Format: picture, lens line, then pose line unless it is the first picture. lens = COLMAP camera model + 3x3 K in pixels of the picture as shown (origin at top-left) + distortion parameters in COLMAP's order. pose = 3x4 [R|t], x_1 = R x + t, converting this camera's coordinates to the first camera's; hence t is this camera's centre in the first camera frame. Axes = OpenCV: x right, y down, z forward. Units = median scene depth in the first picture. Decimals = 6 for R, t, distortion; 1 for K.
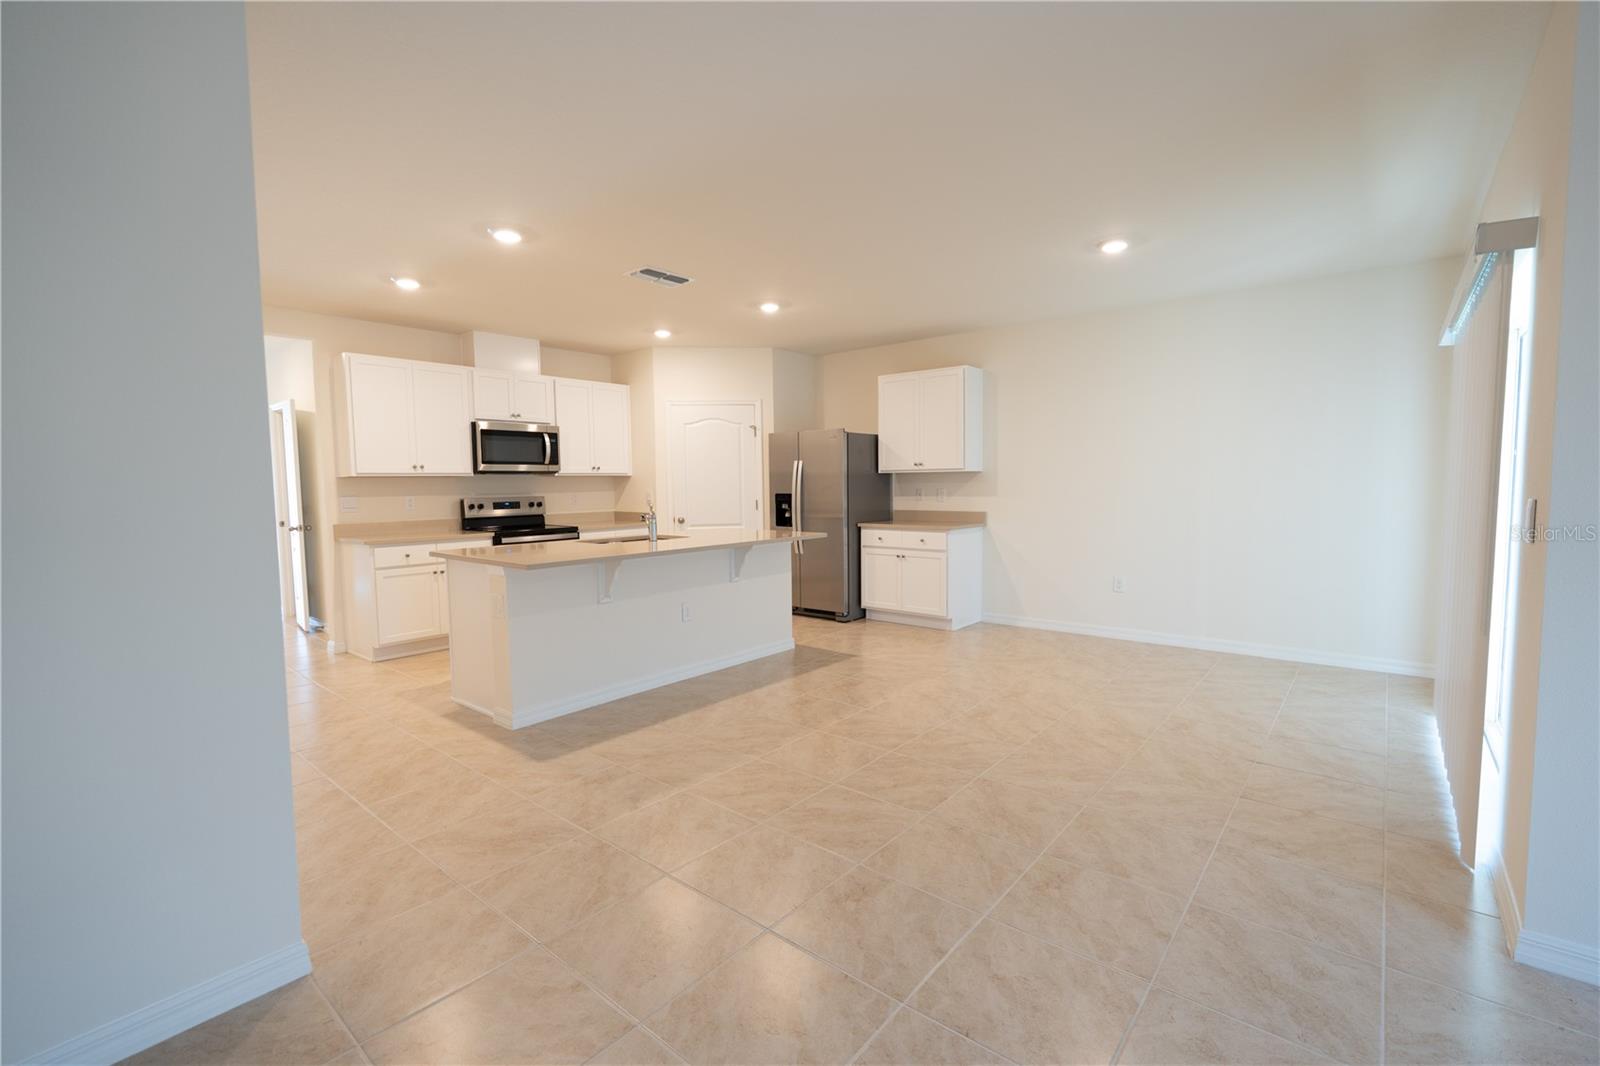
lens RADIAL K [[697.5, 0, 805.5], [0, 697.5, 528.7], [0, 0, 1]] dist [-0.000382, 0.000125]
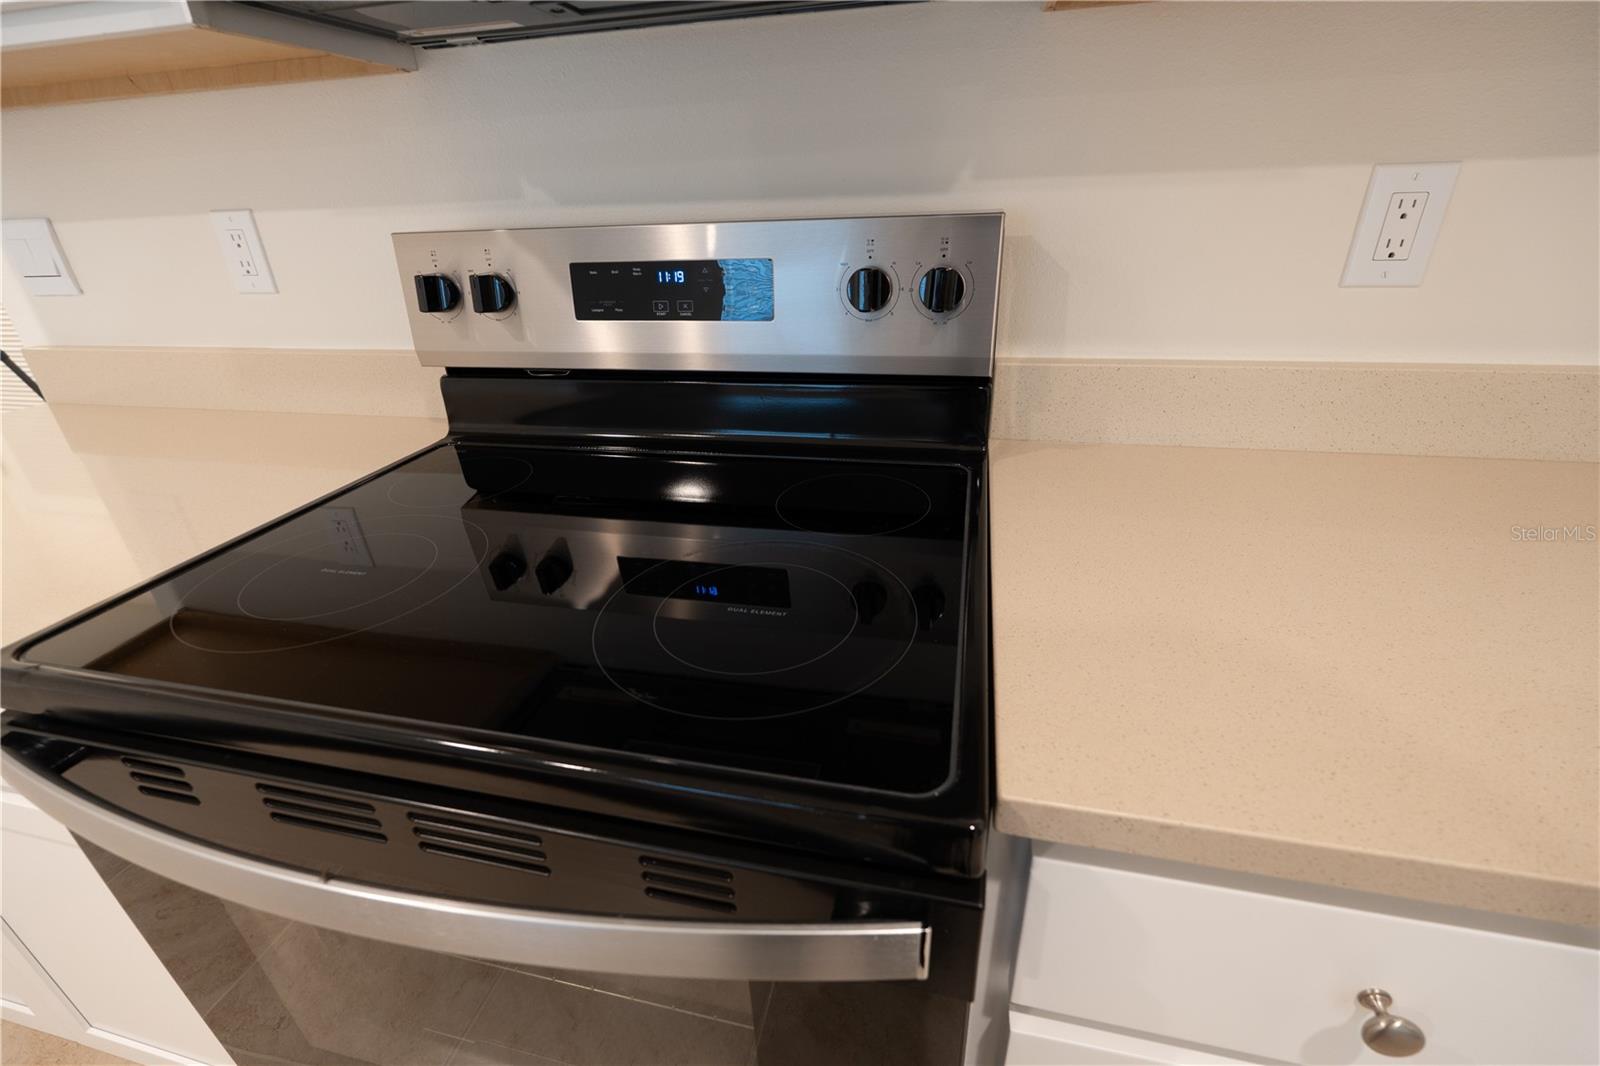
lens RADIAL K [[684.4, 0, 800.0], [0, 684.4, 533.0], [0, 0, 1]] dist [-0.005842, -0.000258]
pose [[0.434014, 0.389726, -0.812247, -0.284007], [-0.030399, 0.907411, 0.419144, -0.044732], [0.900393, -0.157223, 0.405676, 0.925506]]
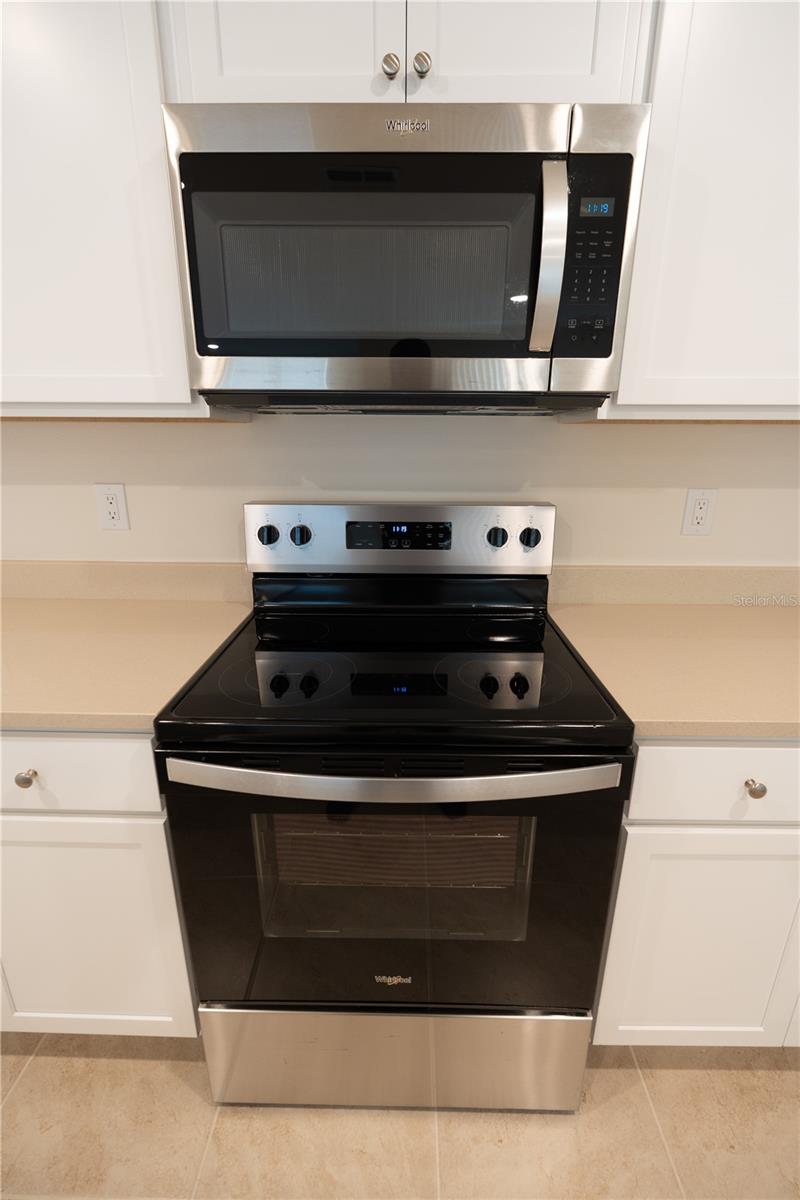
lens RADIAL K [[527.2, 0, 401.0], [0, 527.2, 594.6], [0, 0, 1]] dist [-0.001117, 0.000285]
pose [[0.623488, 0.235574, -0.745498, -0.260486], [-0.064687, 0.965800, 0.251088, -0.059928], [0.779152, -0.108326, 0.617404, 0.838674]]
